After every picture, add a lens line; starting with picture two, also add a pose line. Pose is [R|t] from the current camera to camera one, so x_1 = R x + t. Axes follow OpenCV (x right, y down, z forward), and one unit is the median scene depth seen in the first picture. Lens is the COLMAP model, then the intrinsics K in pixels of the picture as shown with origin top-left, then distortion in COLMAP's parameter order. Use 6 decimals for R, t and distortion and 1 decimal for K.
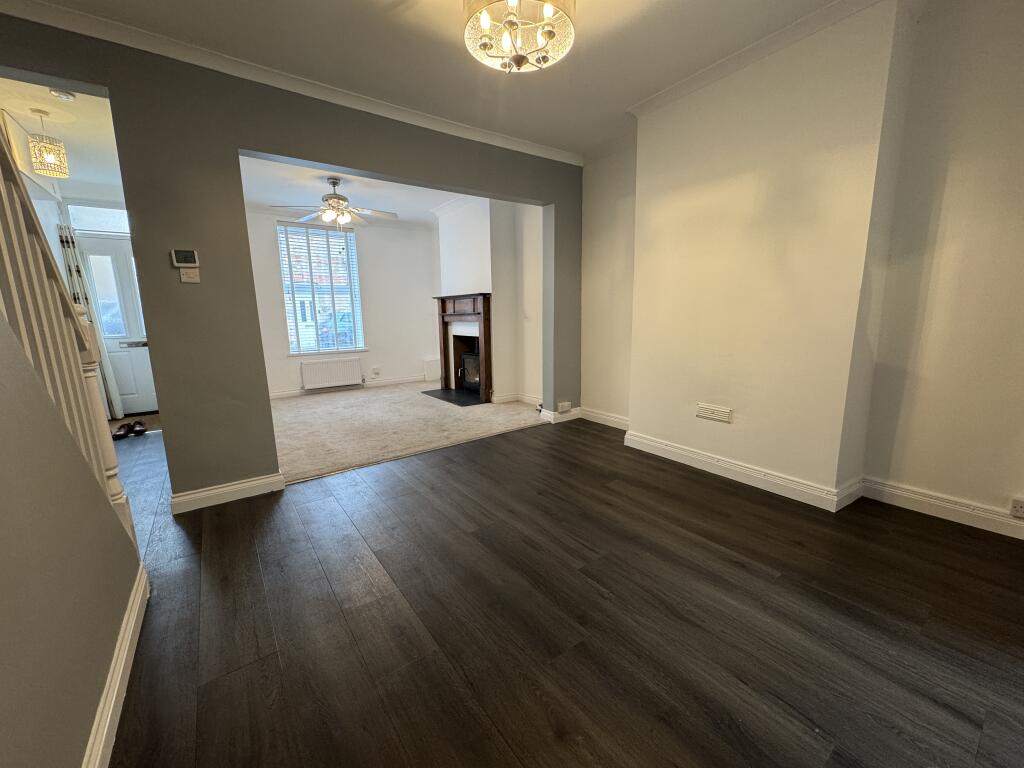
lens RADIAL K [[409.0, 0, 511.0], [0, 409.0, 383.9], [0, 0, 1]] dist [0.000403, 0.000047]
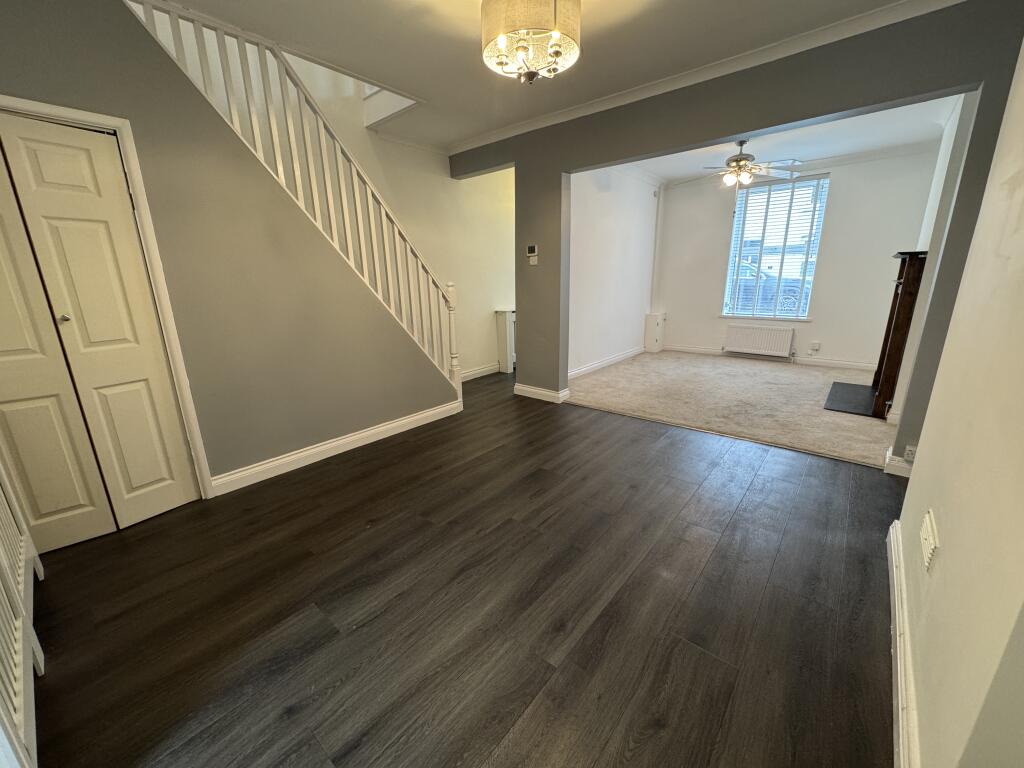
lens RADIAL K [[409.0, 0, 511.0], [0, 409.0, 383.9], [0, 0, 1]] dist [0.000403, 0.000047]
pose [[0.237420, 0.263326, -0.935035, 0.602430], [-0.155644, 0.960434, 0.230959, -0.100101], [0.958857, 0.090698, 0.269011, 0.331308]]
